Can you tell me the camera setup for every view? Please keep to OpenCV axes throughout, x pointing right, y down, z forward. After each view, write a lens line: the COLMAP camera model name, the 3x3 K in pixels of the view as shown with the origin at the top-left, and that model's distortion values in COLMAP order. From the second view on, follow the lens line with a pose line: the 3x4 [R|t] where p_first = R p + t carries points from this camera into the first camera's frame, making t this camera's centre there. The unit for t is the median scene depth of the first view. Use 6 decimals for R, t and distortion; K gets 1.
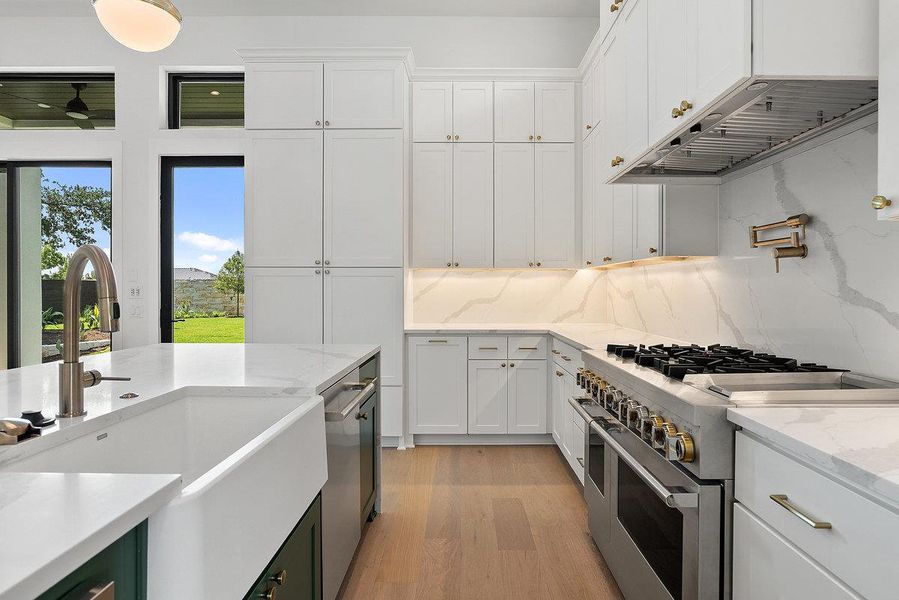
lens RADIAL K [[491.1, 0, 447.3], [0, 491.1, 292.5], [0, 0, 1]] dist [-0.019873, 0.006519]
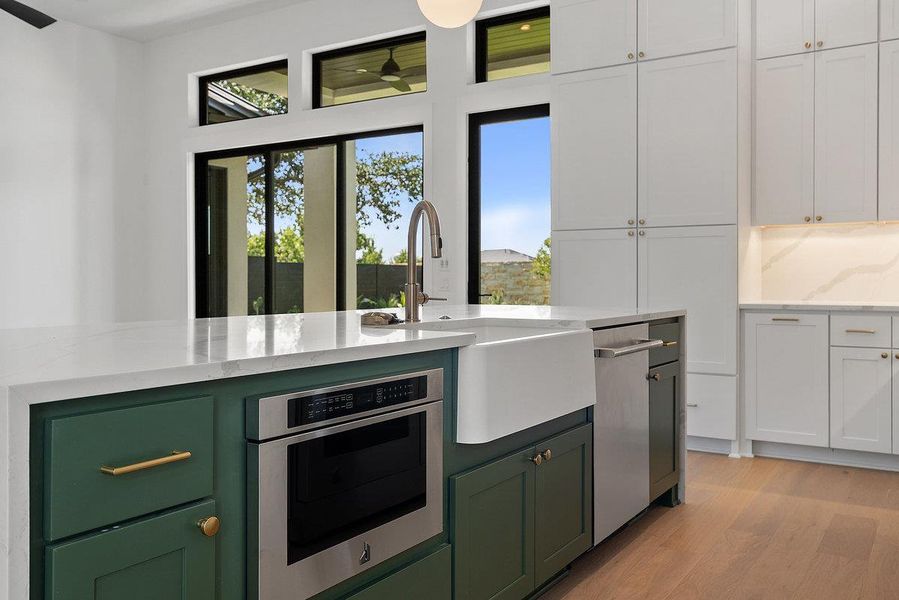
lens RADIAL K [[815.8, 0, 449.0], [0, 815.8, 295.7], [0, 0, 1]] dist [-0.005999, -0.010454]
pose [[0.848980, 0.004151, -0.528409, 0.195040], [-0.002095, 0.999988, 0.004489, 0.054872], [0.528421, -0.002704, 0.848978, -0.325072]]
